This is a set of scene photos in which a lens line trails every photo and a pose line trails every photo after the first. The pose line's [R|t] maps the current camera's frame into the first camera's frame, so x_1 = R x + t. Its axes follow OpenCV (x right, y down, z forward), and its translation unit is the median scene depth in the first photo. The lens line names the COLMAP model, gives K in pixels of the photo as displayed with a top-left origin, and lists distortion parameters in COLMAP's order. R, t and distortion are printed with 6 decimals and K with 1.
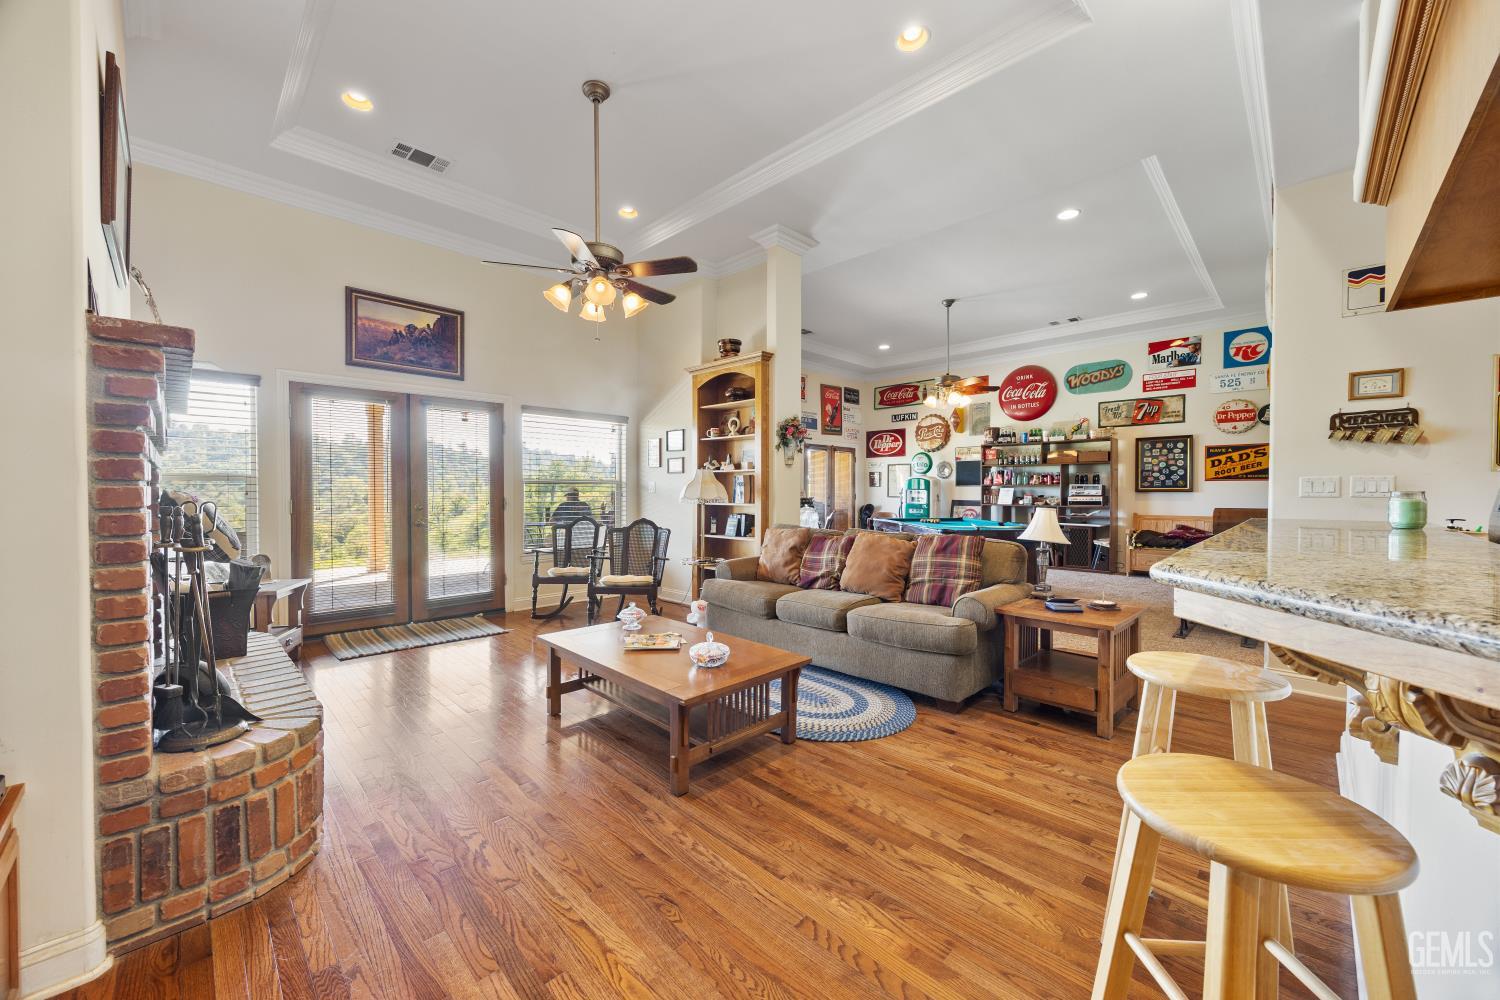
lens RADIAL K [[566.3, 0, 744.7], [0, 566.3, 499.8], [0, 0, 1]] dist [-0.002848, -0.000165]
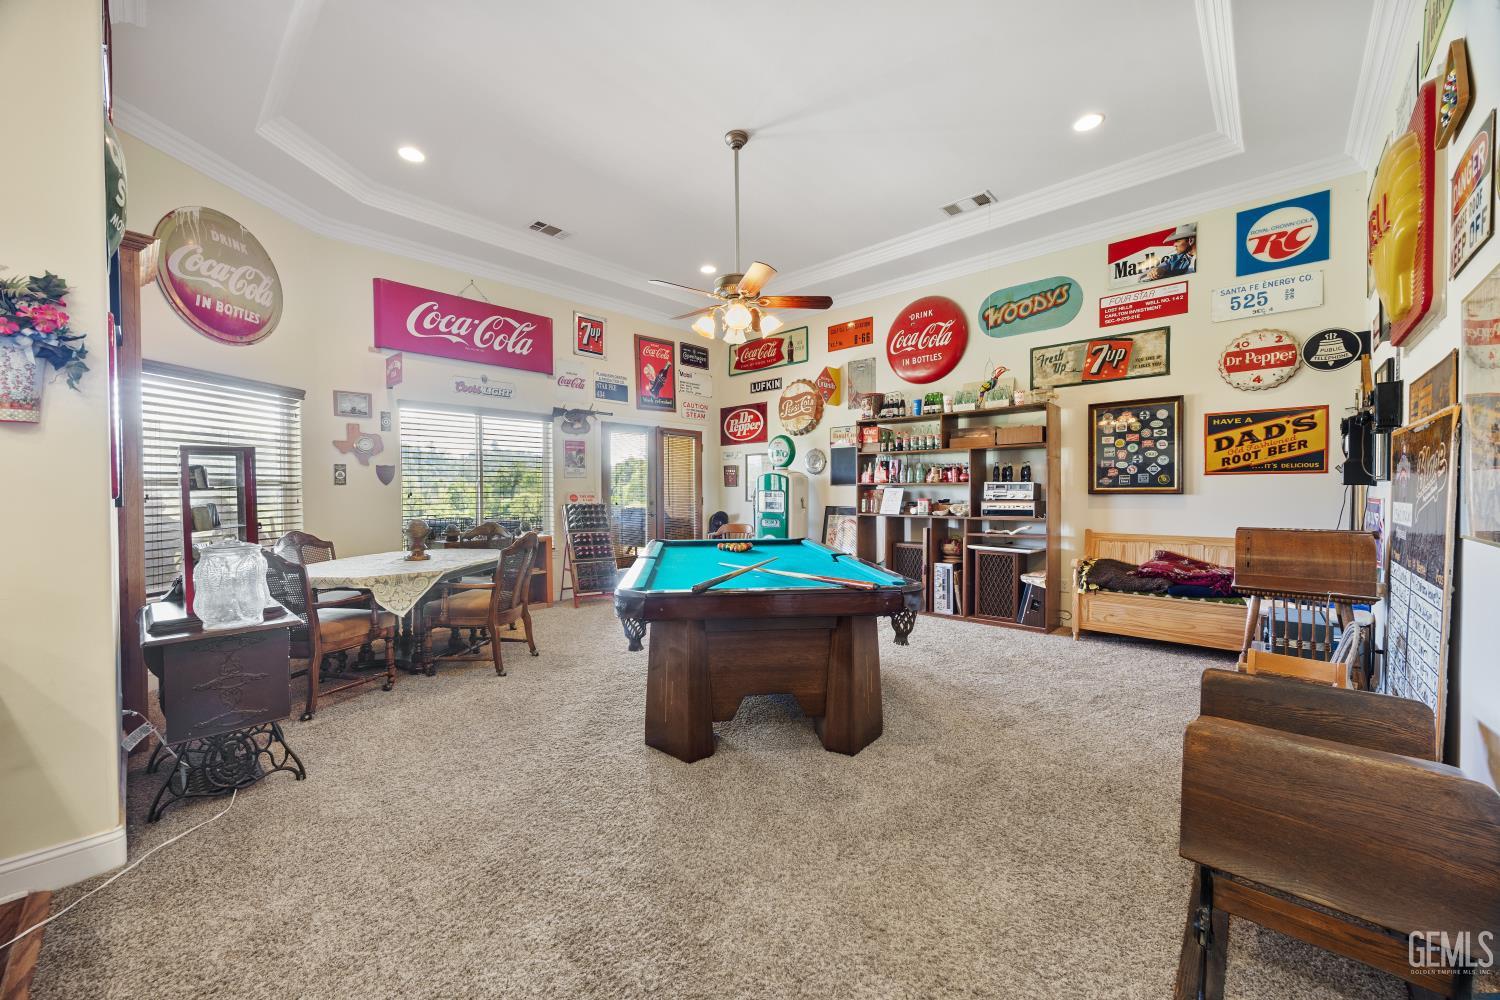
lens RADIAL K [[566.3, 0, 744.7], [0, 566.3, 499.8], [0, 0, 1]] dist [-0.002848, -0.000165]
pose [[0.999331, -0.005328, 0.036192, 0.297969], [0.005301, 0.999986, 0.000843, -0.010178], [-0.036196, -0.000651, 0.999345, 0.404504]]
